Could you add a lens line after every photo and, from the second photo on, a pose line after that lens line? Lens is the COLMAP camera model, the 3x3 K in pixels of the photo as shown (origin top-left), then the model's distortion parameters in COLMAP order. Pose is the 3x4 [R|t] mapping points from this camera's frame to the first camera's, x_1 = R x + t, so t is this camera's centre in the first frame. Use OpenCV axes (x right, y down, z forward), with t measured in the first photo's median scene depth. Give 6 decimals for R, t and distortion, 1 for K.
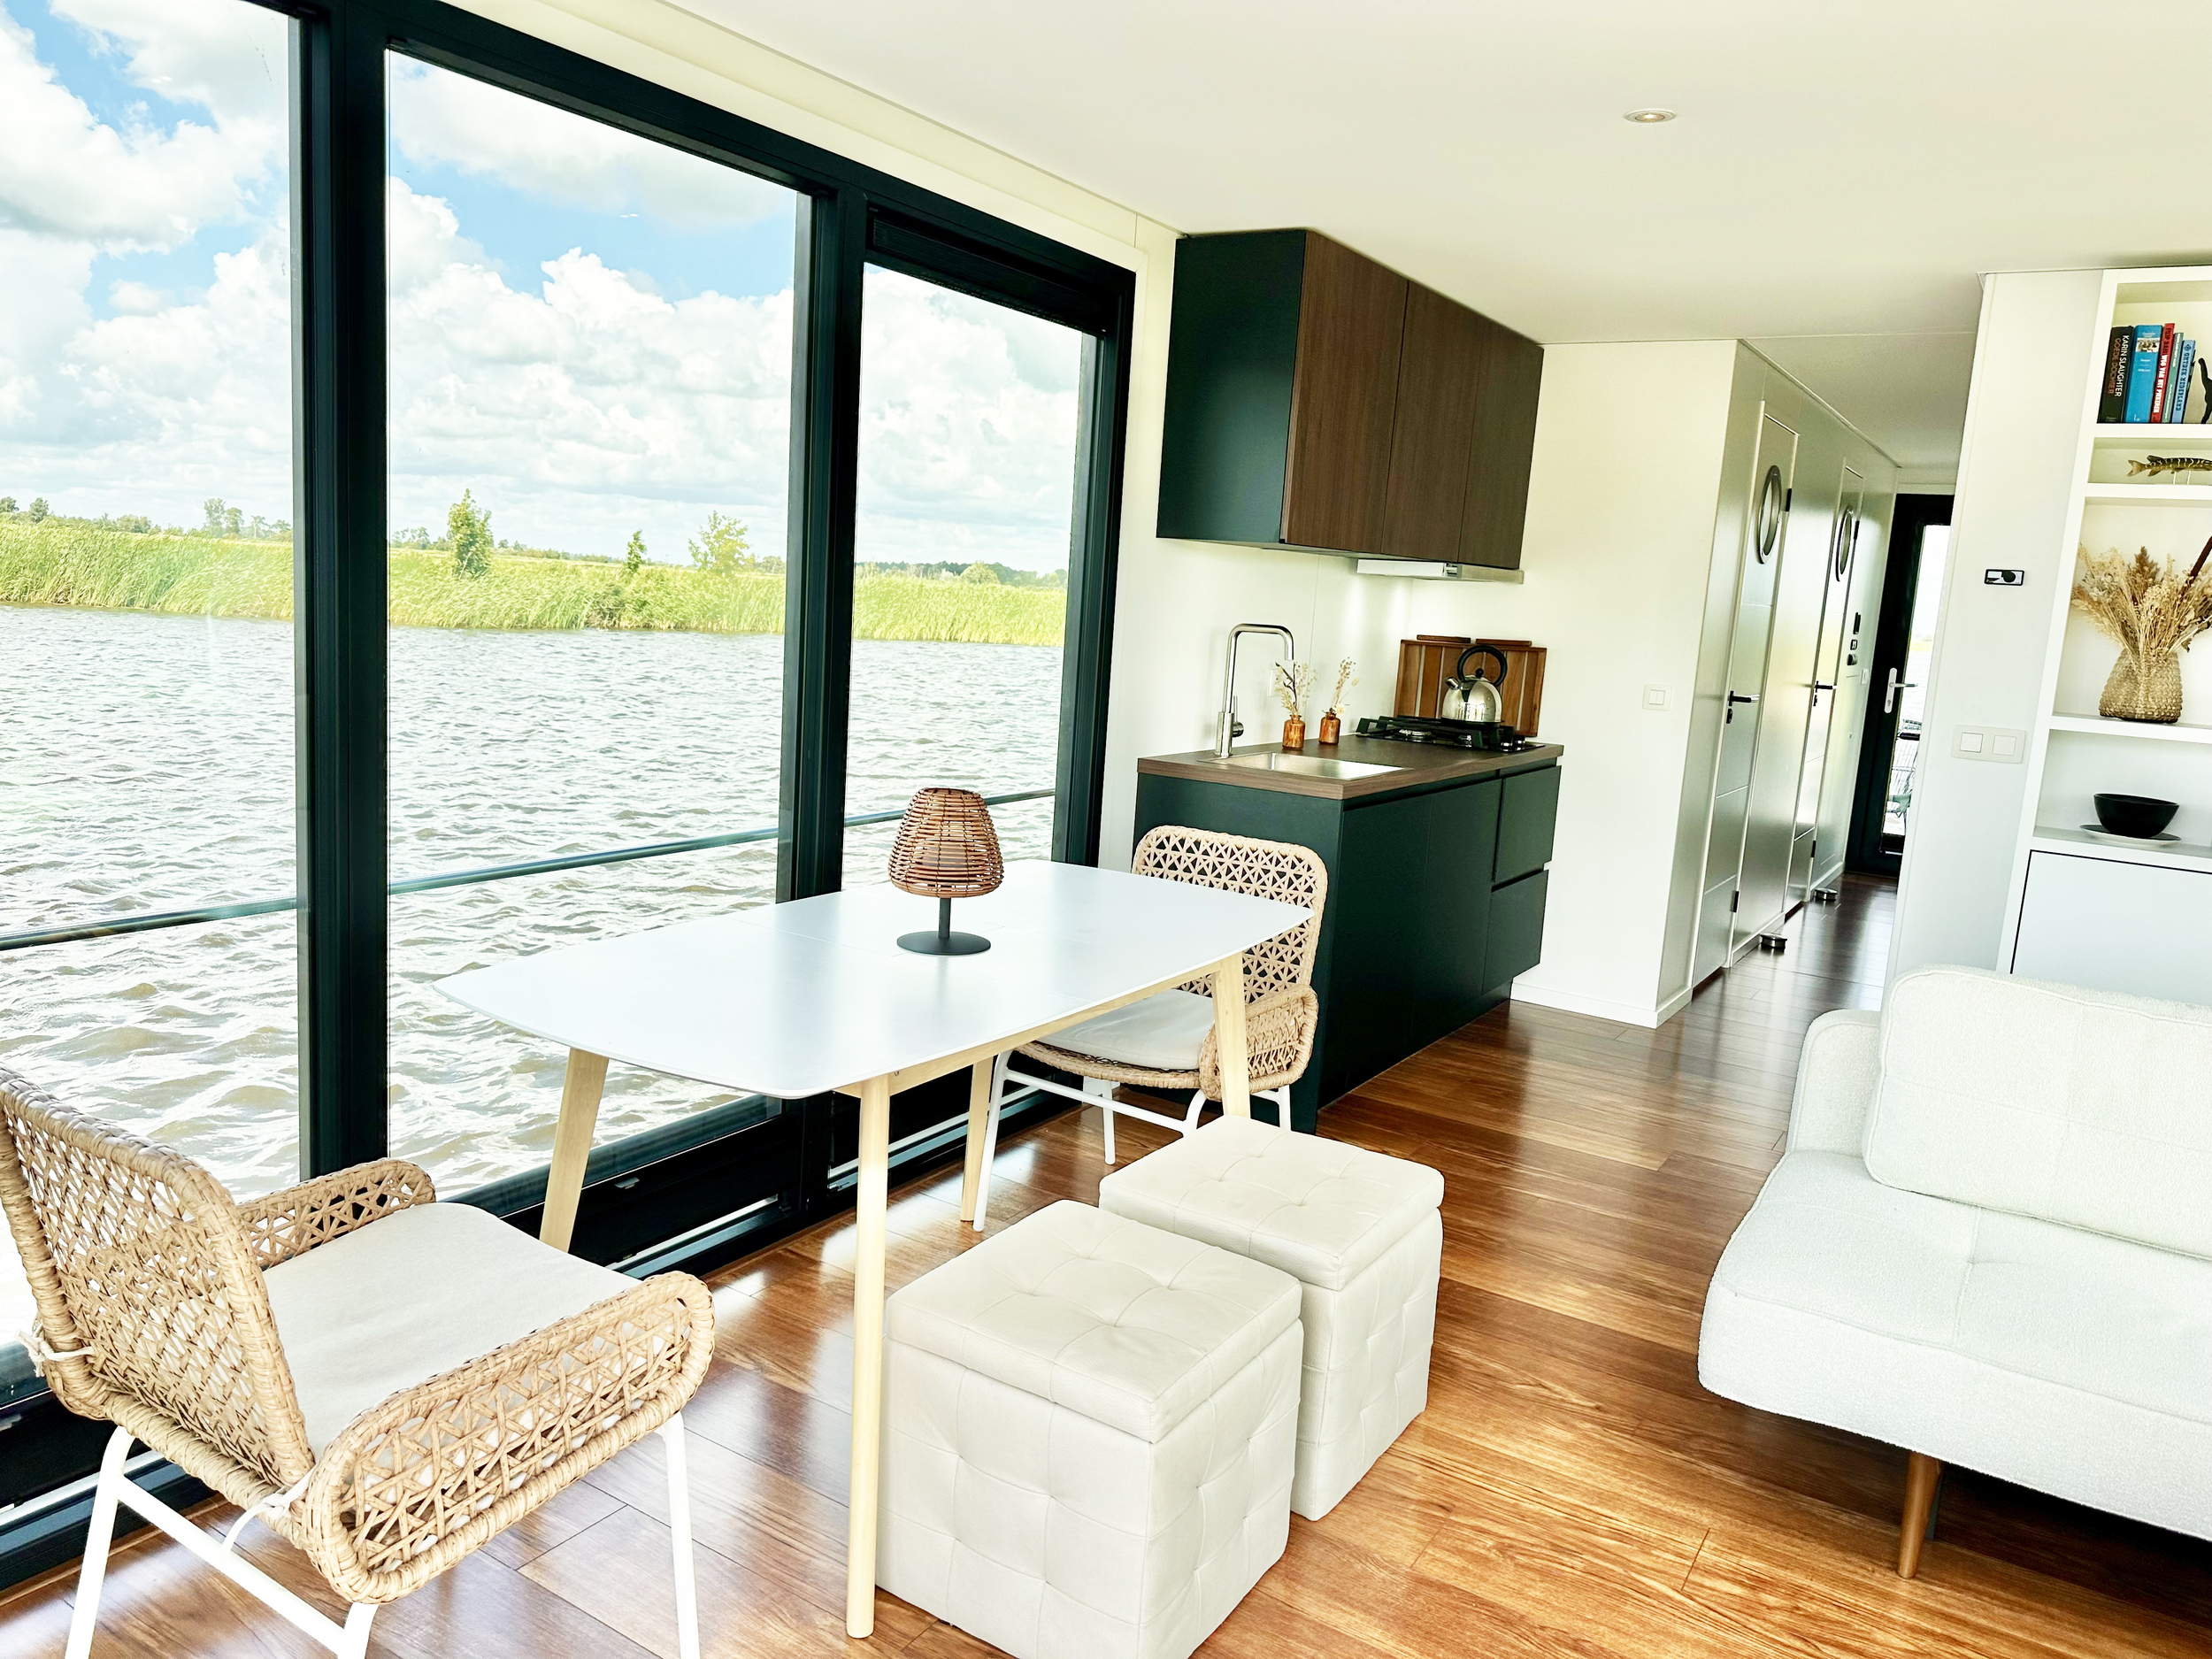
lens RADIAL K [[1571.4, 0, 1107.9], [0, 1571.4, 837.5], [0, 0, 1]] dist [0.073501, -0.086654]
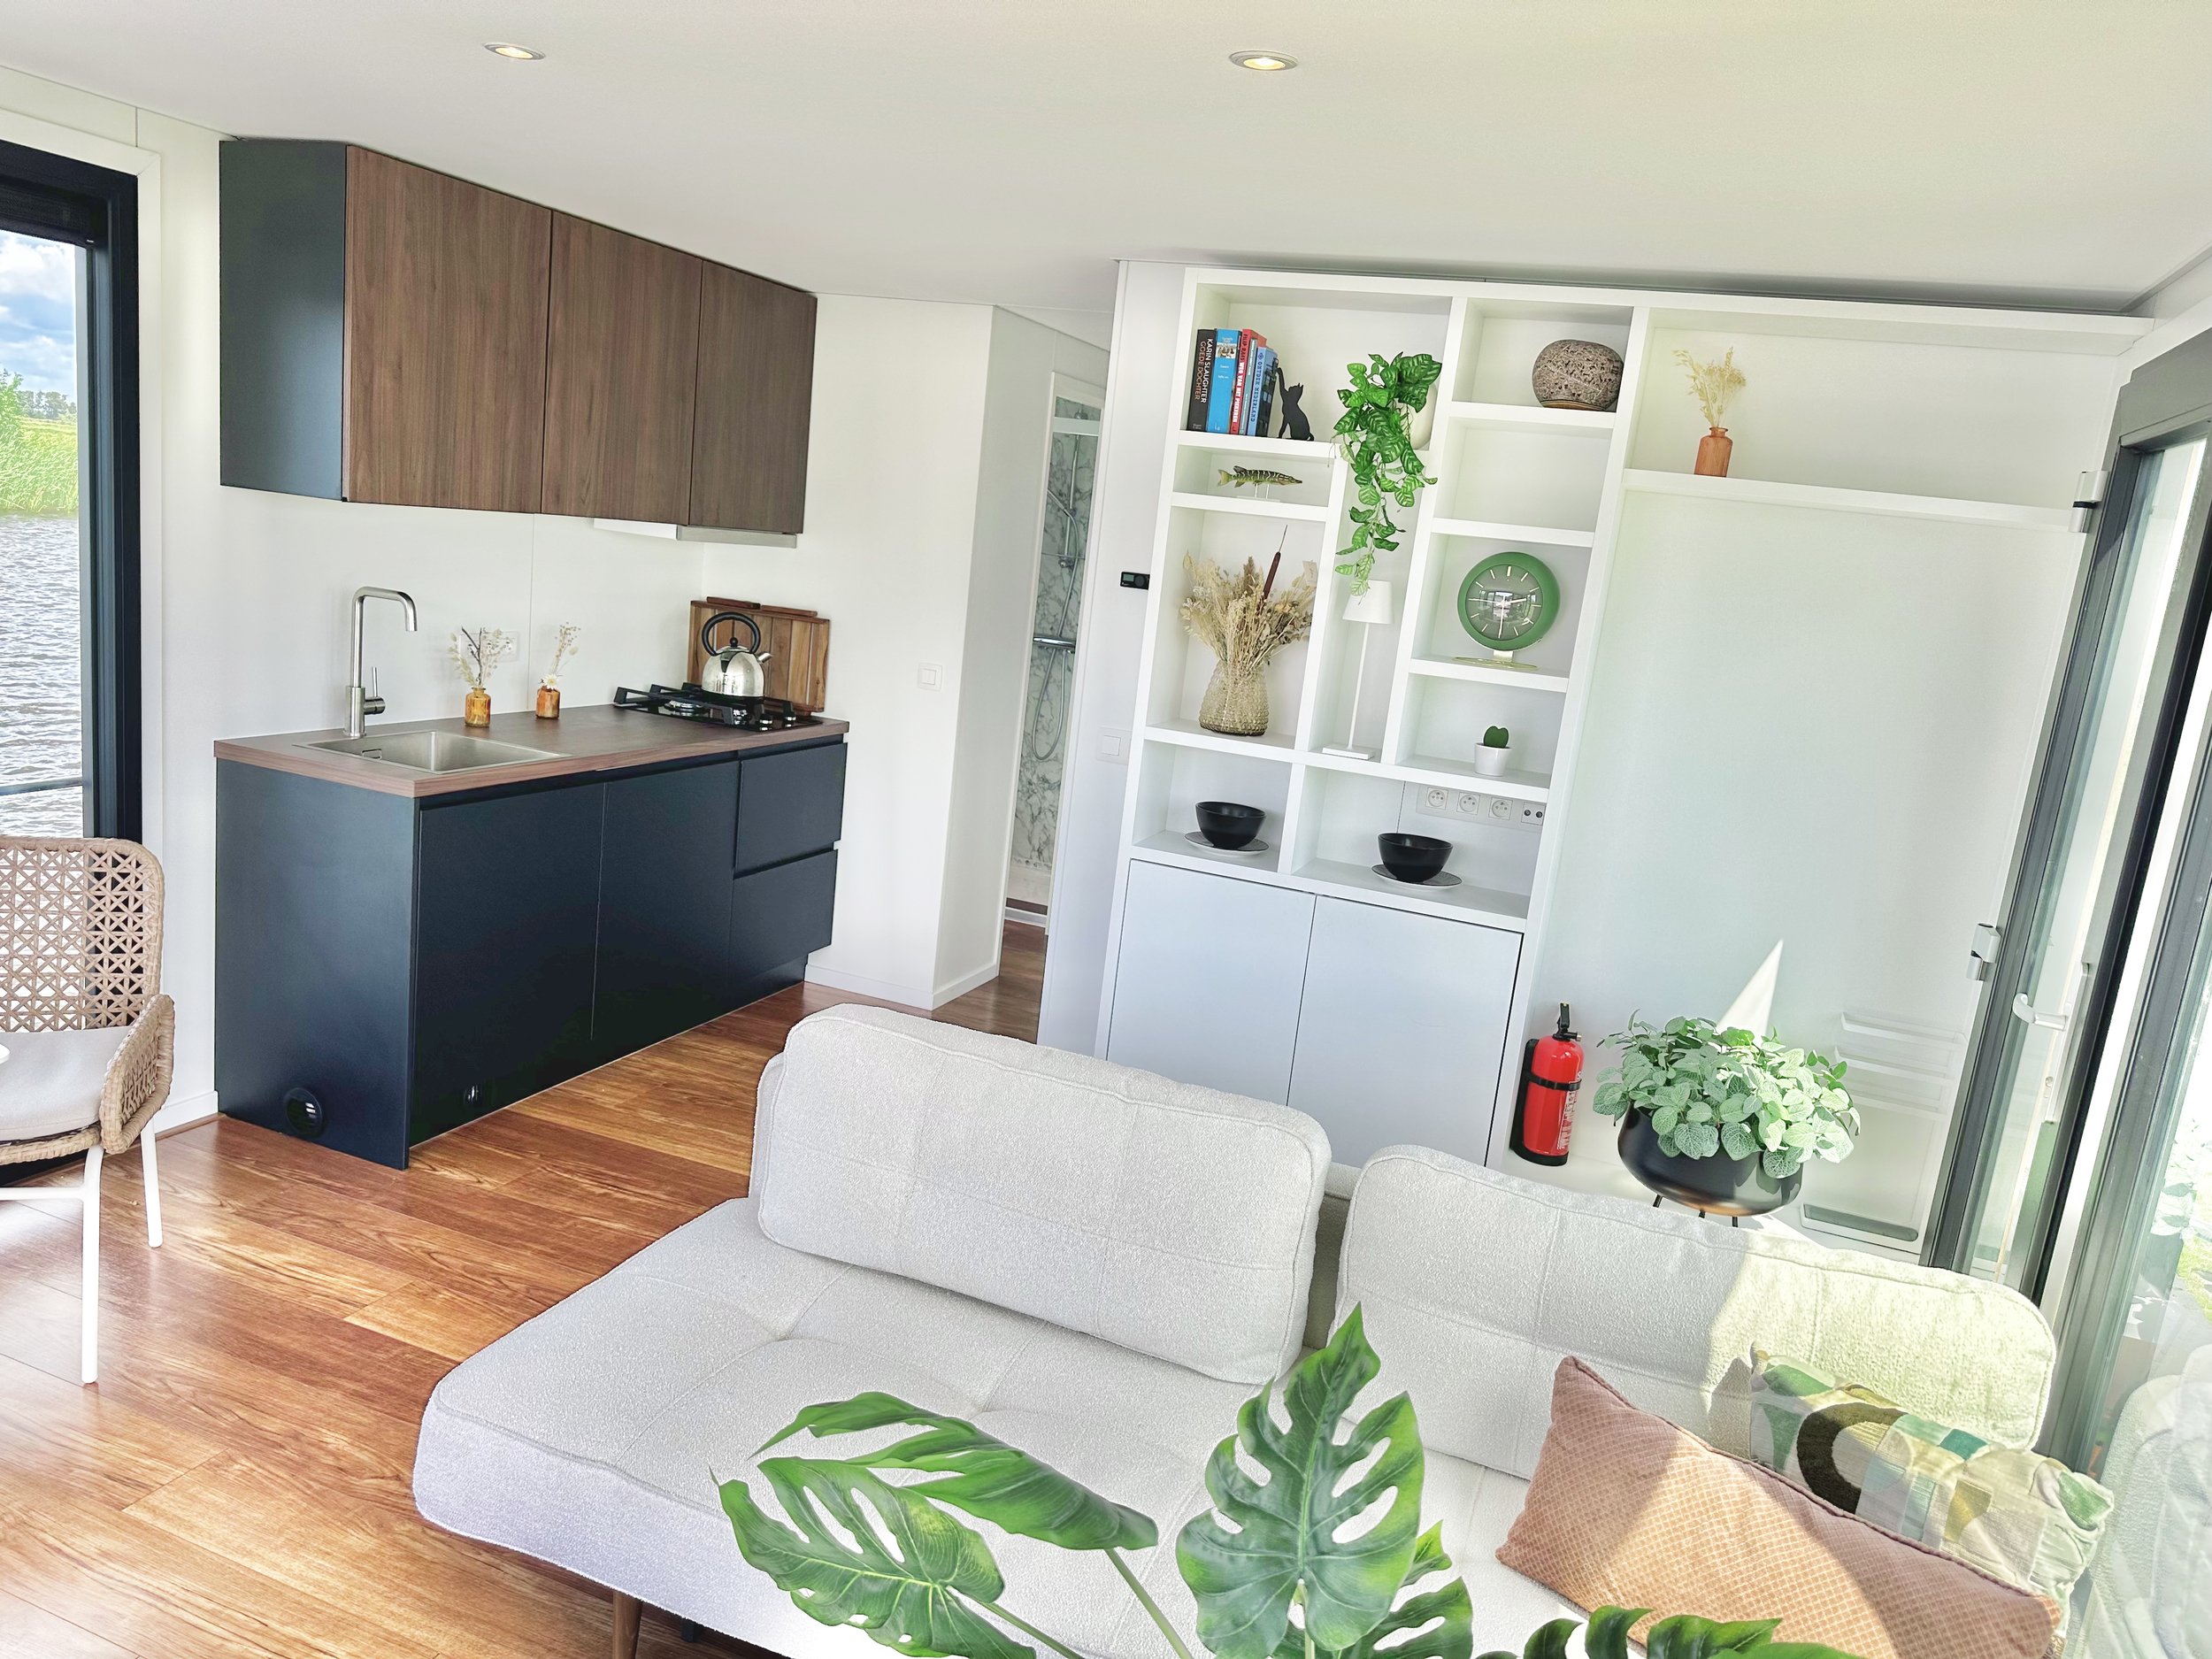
lens RADIAL K [[1571.4, 0, 1103.5], [0, 1571.4, 857.0], [0, 0, 1]] dist [0.073501, -0.086654]
pose [[0.980429, 0.003861, 0.196834, 0.351279], [-0.016137, 0.998019, 0.060801, -0.050963], [-0.196209, -0.062788, 0.978550, 0.037835]]
